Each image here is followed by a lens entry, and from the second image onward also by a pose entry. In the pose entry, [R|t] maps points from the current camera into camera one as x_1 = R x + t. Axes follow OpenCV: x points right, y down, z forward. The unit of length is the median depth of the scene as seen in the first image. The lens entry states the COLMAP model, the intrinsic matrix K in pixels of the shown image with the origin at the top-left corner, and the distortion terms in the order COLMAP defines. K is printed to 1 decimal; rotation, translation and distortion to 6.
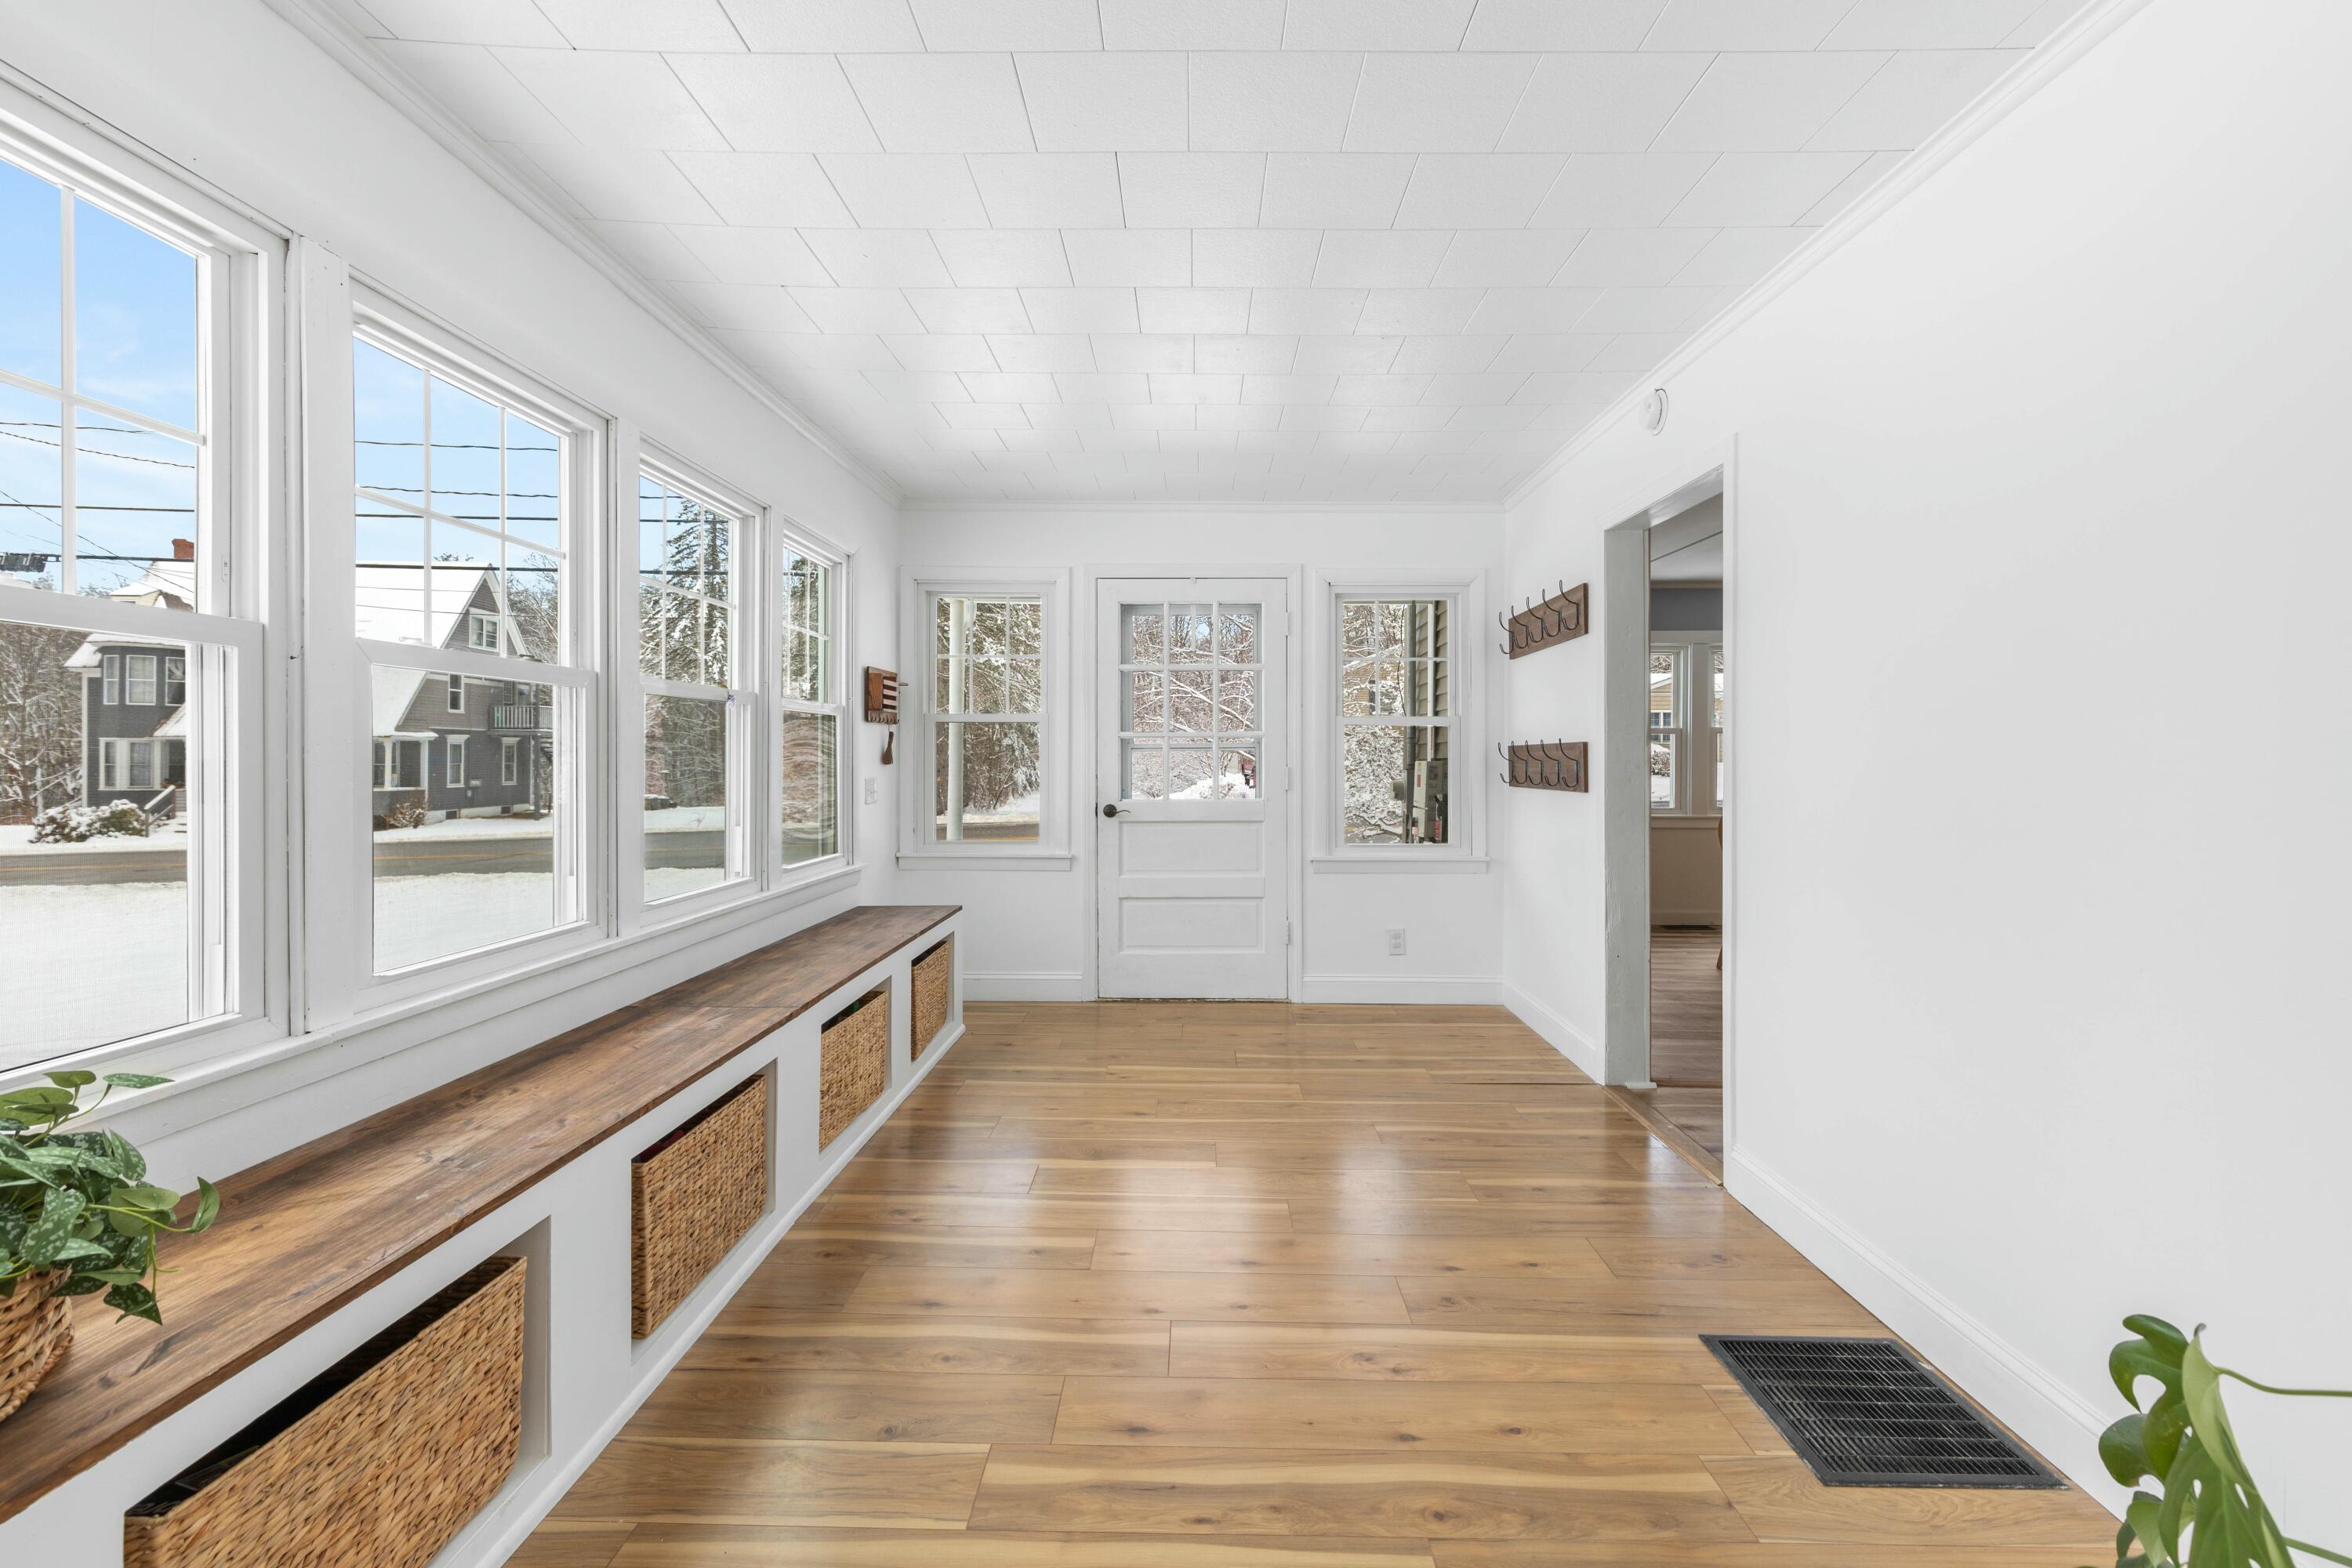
lens RADIAL K [[1061.7, 0, 1178.9], [0, 1061.7, 768.2], [0, 0, 1]] dist [0.000469, -0.000028]
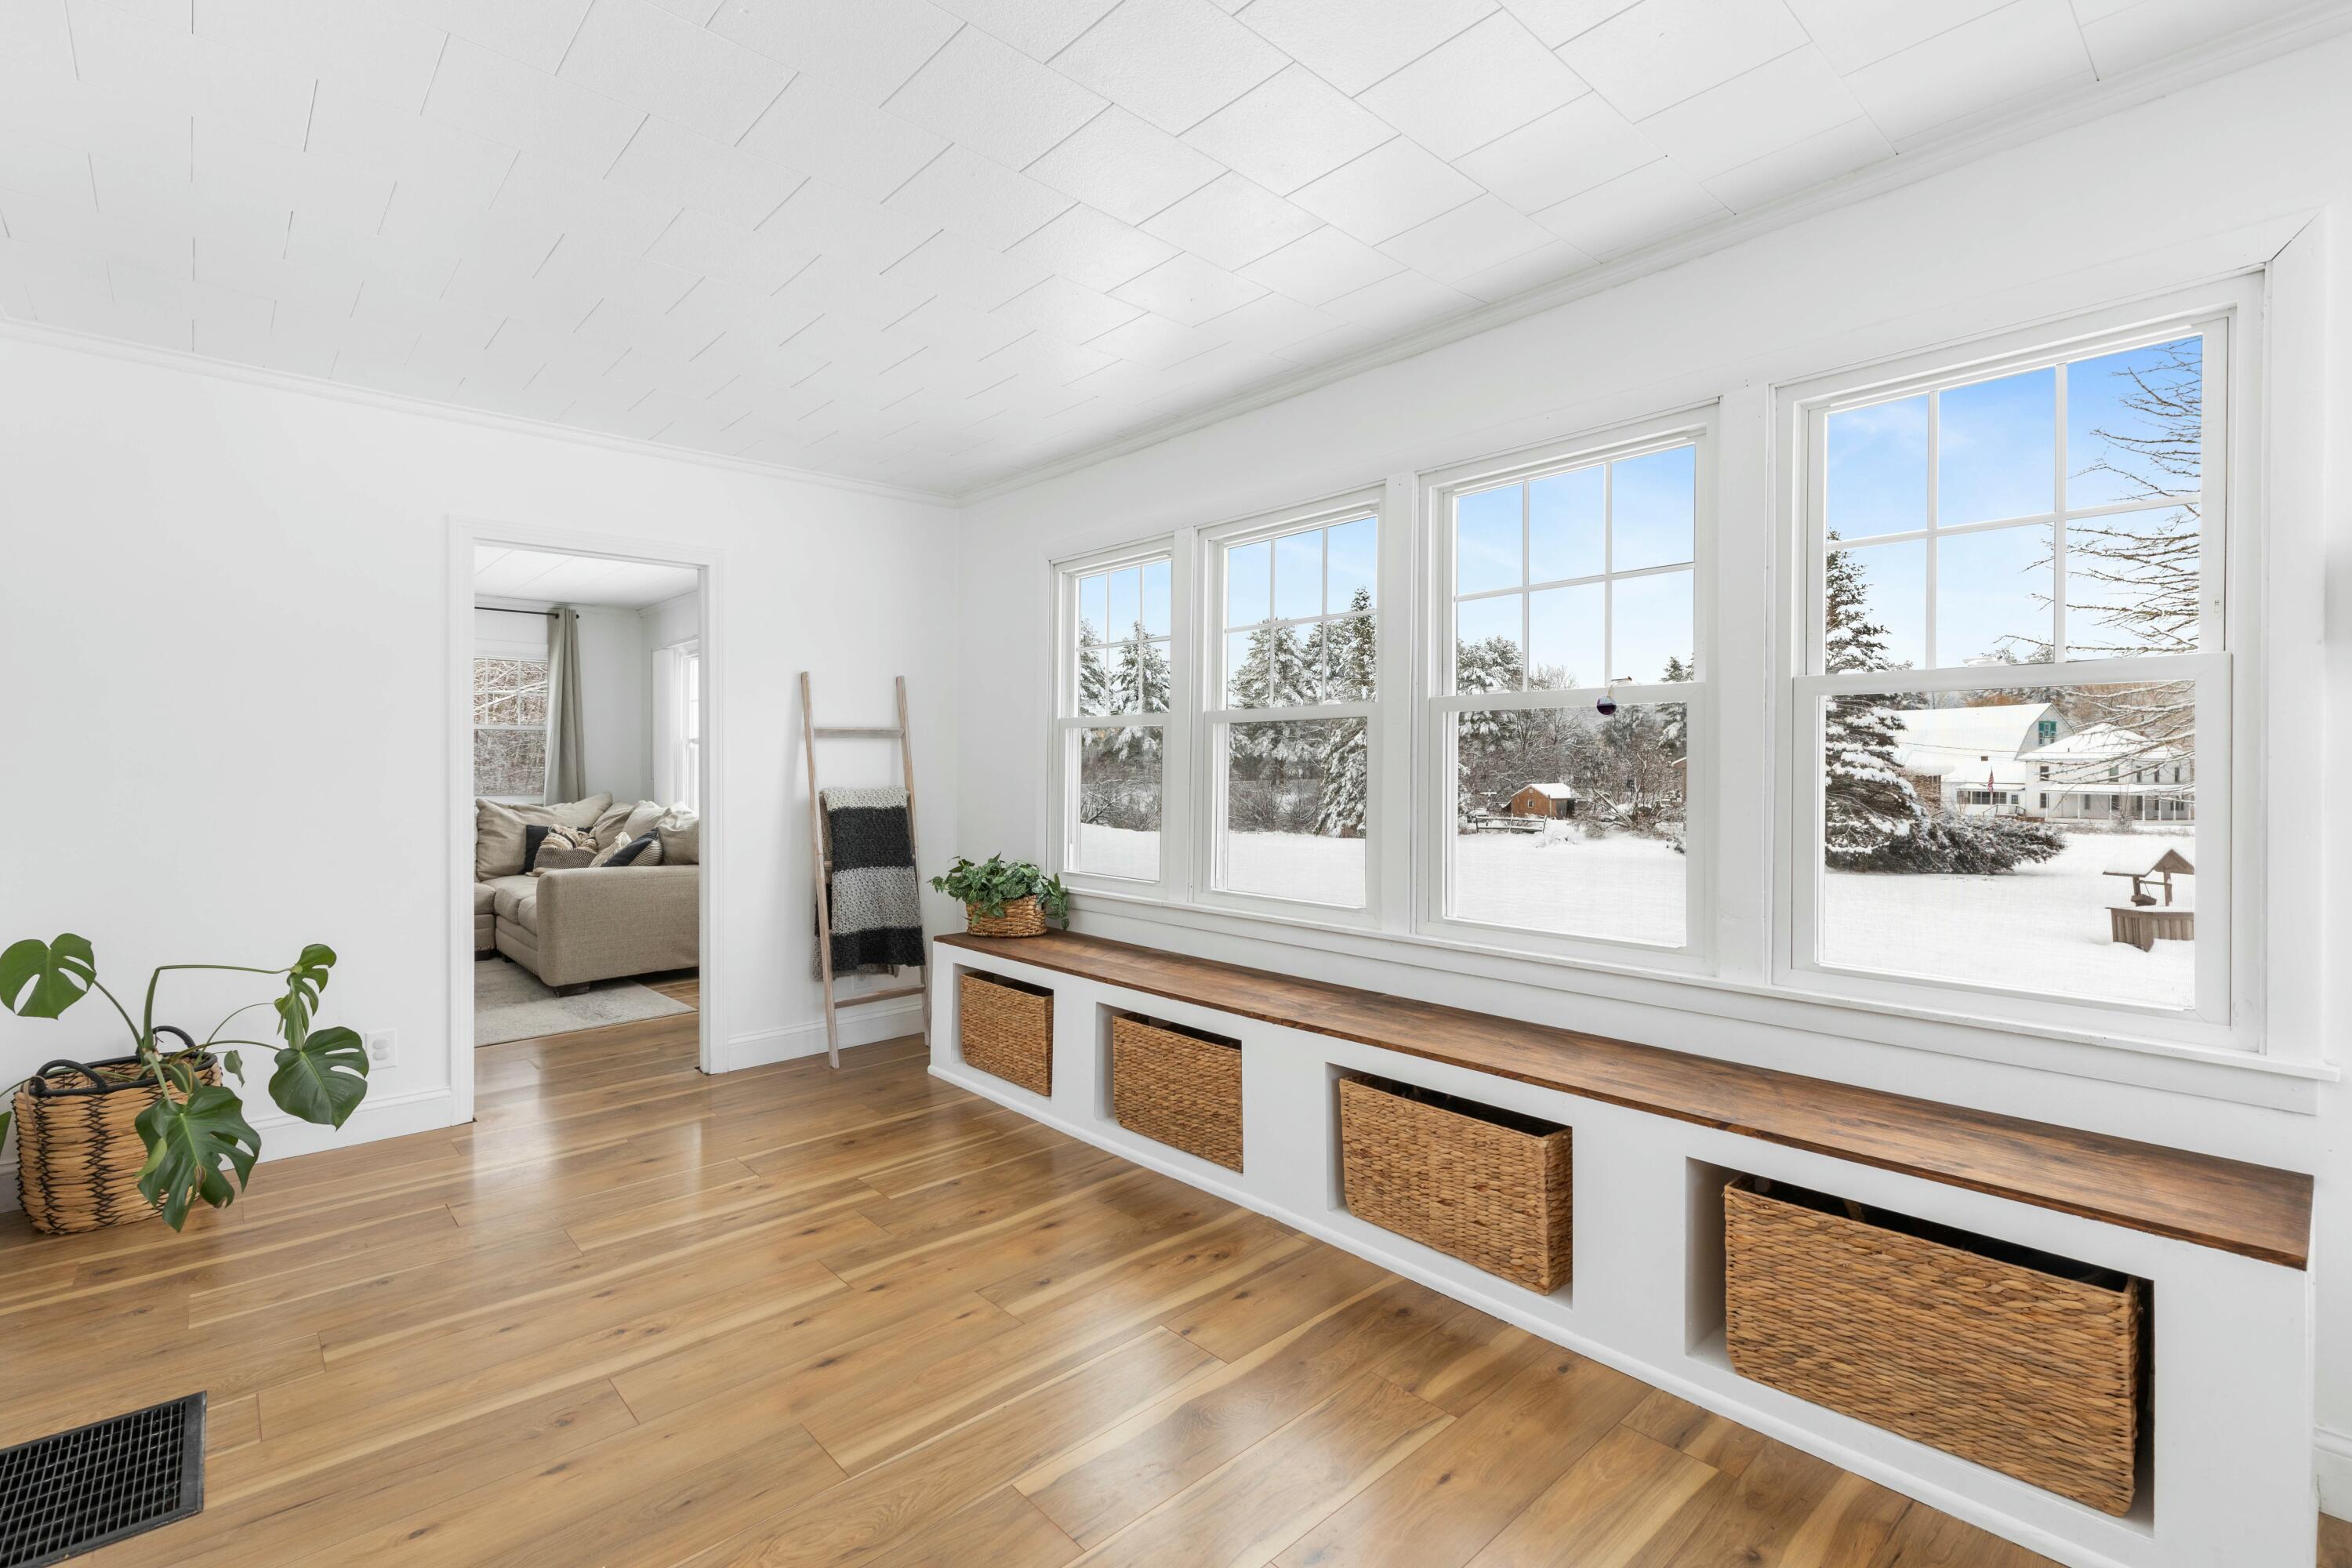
lens RADIAL K [[1061.7, 0, 1178.9], [0, 1061.7, 768.2], [0, 0, 1]] dist [0.000469, -0.000028]
pose [[-0.725316, -0.011355, -0.688322, 0.539743], [-0.014000, 0.999900, -0.001742, -0.011035], [0.688274, 0.008373, -0.725403, 2.157102]]
